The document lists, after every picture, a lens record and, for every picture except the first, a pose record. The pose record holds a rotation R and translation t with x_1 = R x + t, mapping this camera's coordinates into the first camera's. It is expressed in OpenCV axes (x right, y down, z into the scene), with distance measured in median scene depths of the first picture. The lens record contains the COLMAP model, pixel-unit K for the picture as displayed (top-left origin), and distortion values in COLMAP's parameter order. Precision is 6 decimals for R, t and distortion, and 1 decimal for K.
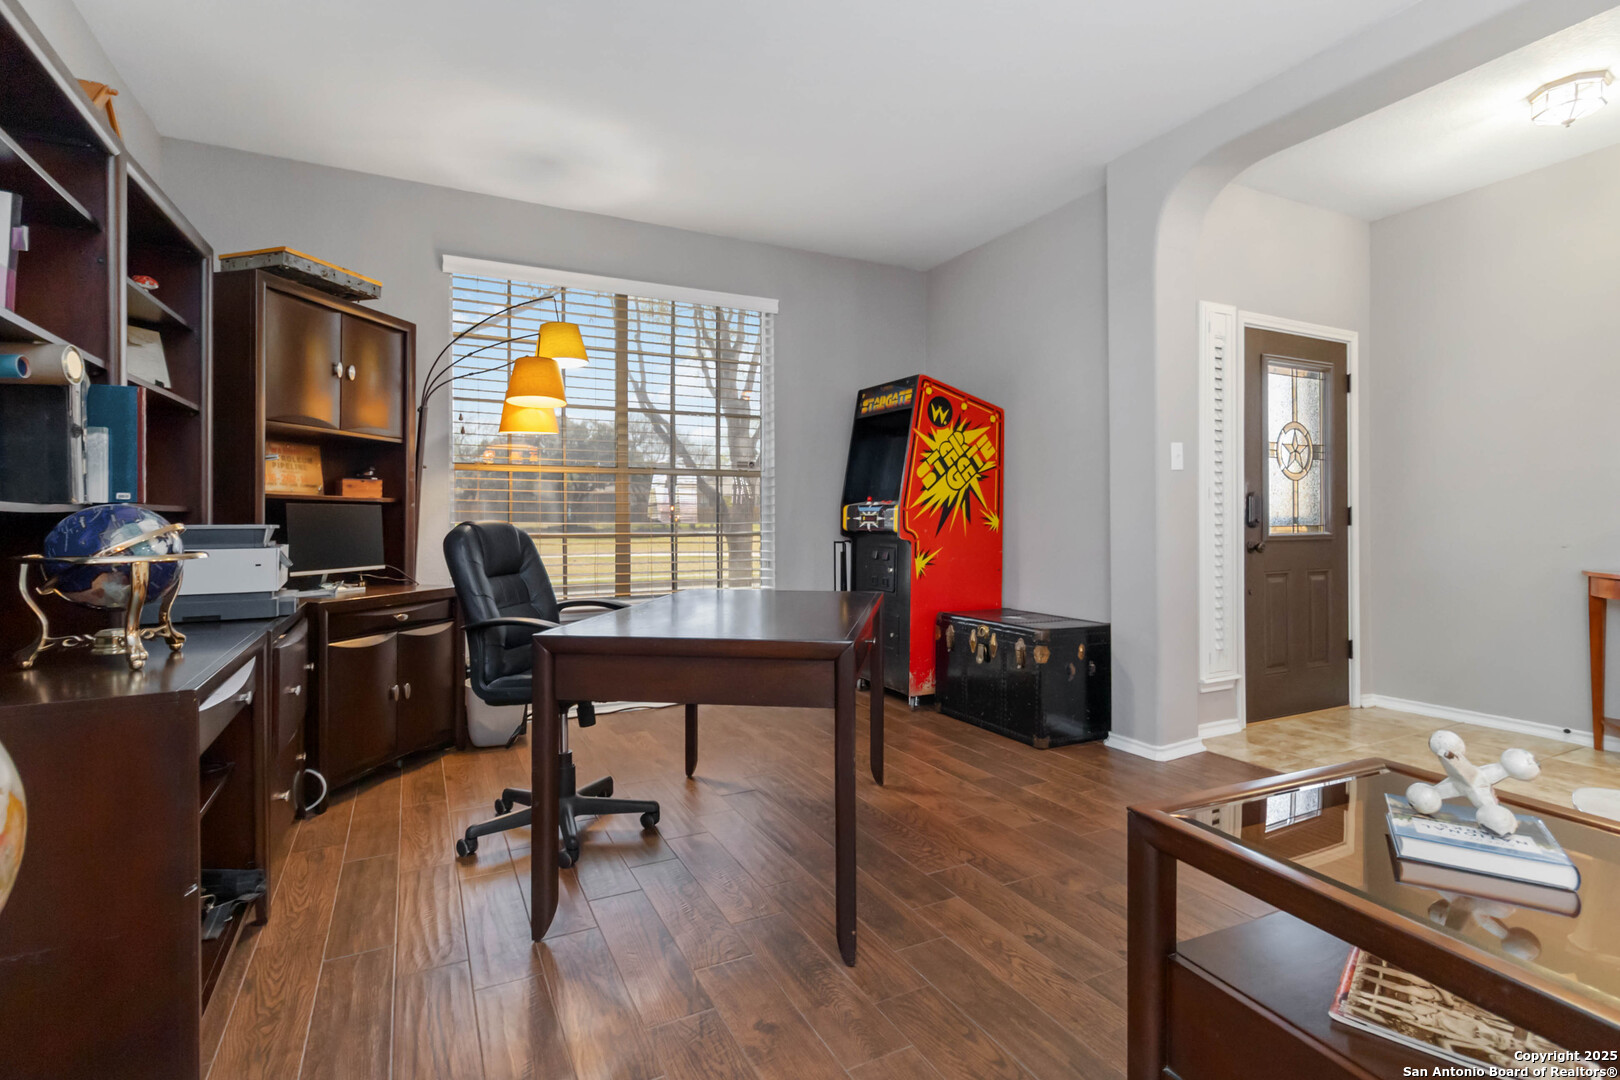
lens RADIAL K [[783.3, 0, 819.1], [0, 783.3, 514.2], [0, 0, 1]] dist [-0.003710, 0.005035]
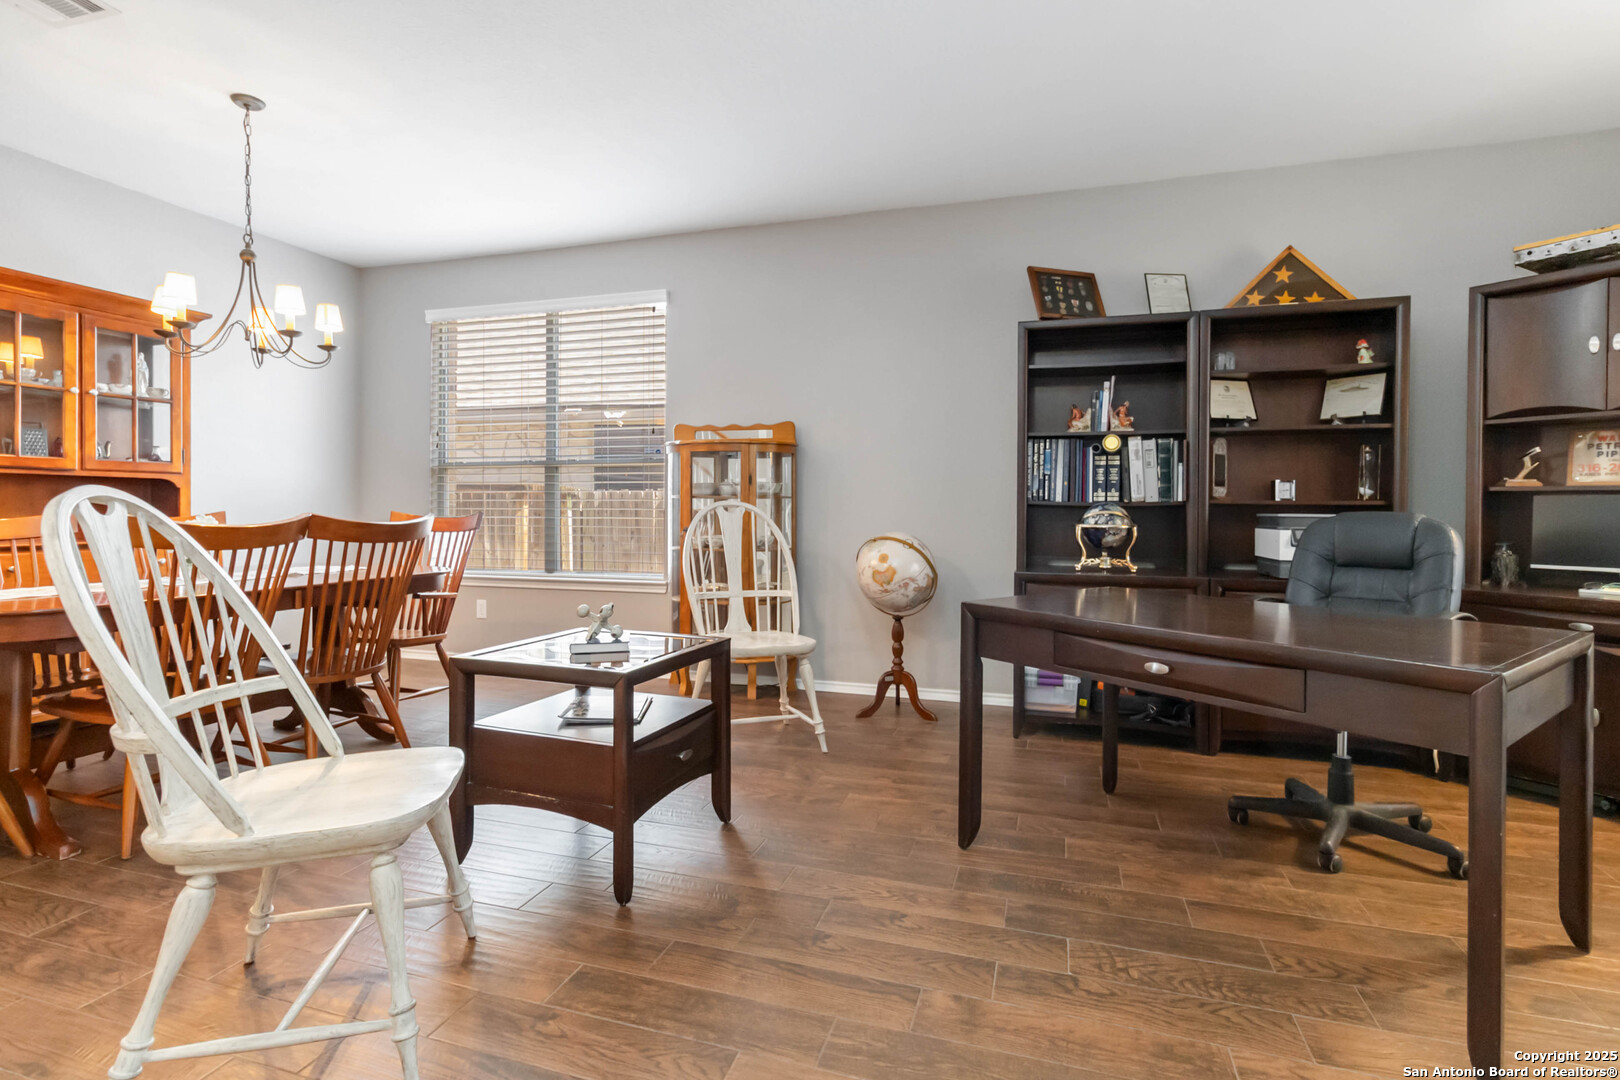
lens RADIAL K [[783.3, 0, 798.2], [0, 783.3, 510.7], [0, 0, 1]] dist [-0.003710, 0.005035]
pose [[-0.724175, 0.001089, -0.689616, 0.658444], [0.000316, 0.999999, 0.001247, 0.004433], [0.689617, 0.000685, -0.724174, 1.010112]]
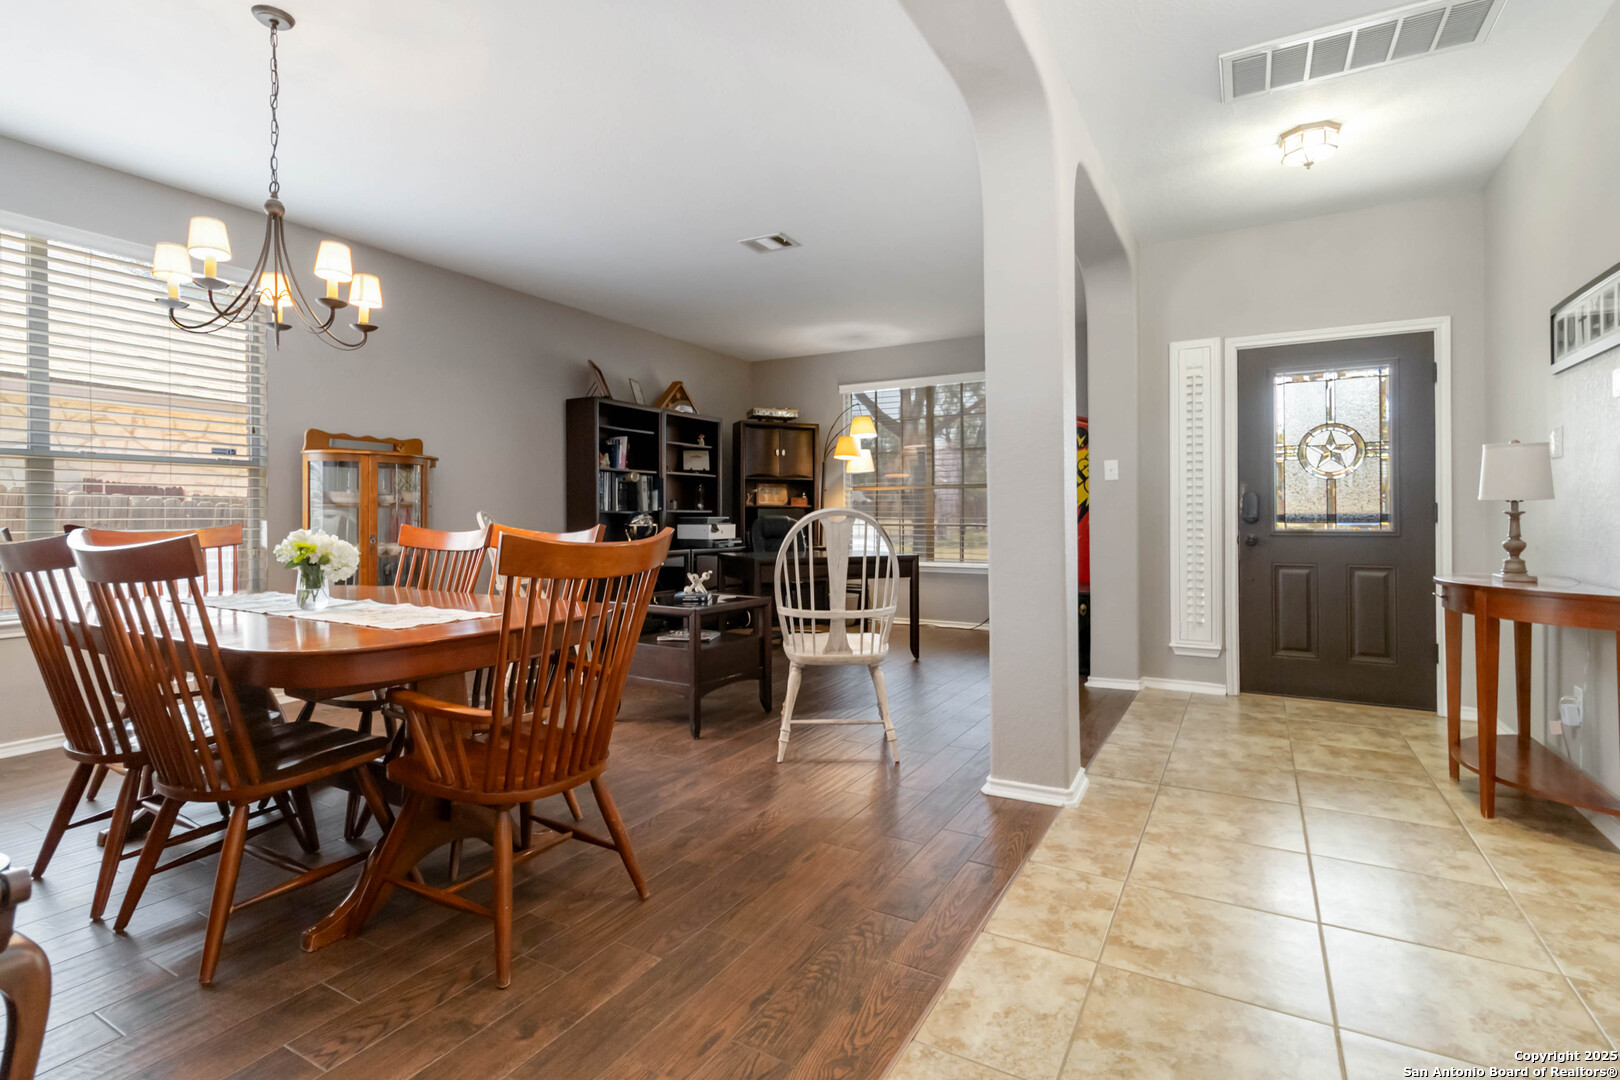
lens RADIAL K [[783.3, 0, 796.7], [0, 783.3, 506.8], [0, 0, 1]] dist [-0.003710, 0.005035]
pose [[0.525232, -0.008271, -0.850919, 1.436542], [0.005741, 0.999964, -0.006176, -0.003326], [0.850940, -0.001641, 0.525261, -0.203883]]
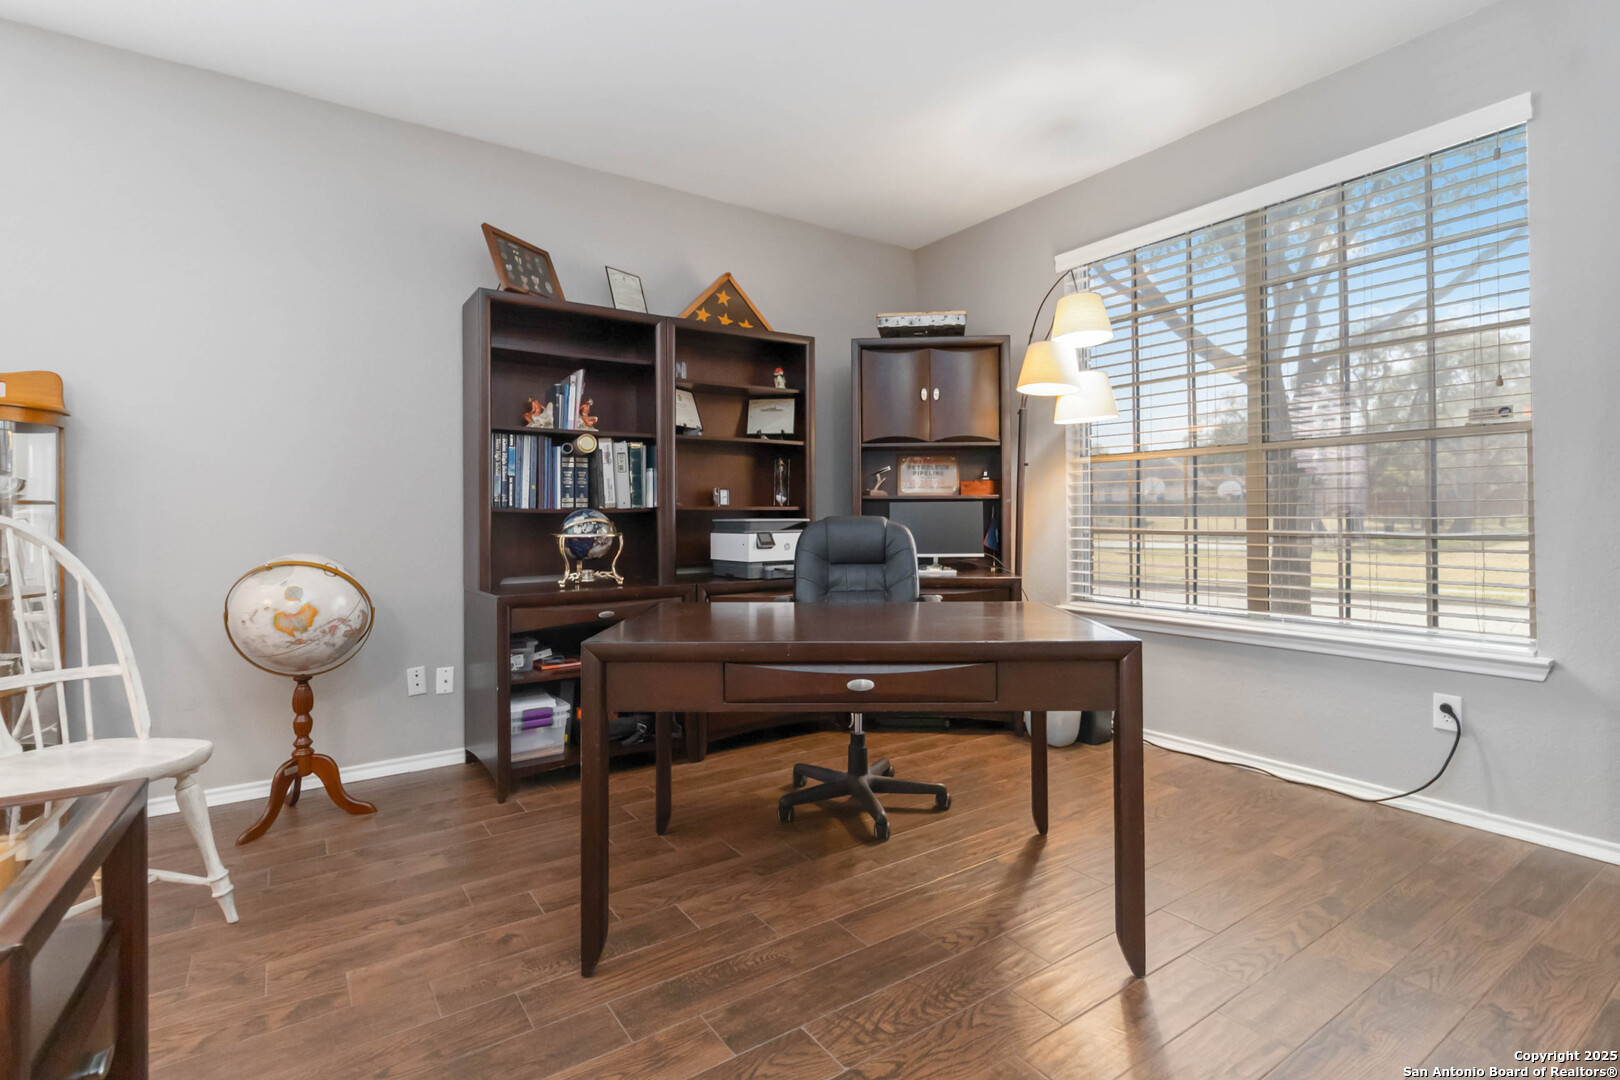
lens RADIAL K [[783.3, 0, 817.6], [0, 783.3, 506.7], [0, 0, 1]] dist [-0.003710, 0.005035]
pose [[0.116559, -0.009319, -0.993140, 0.600344], [0.012344, 0.999892, -0.007934, 0.002565], [0.993107, -0.011334, 0.116662, 0.675437]]
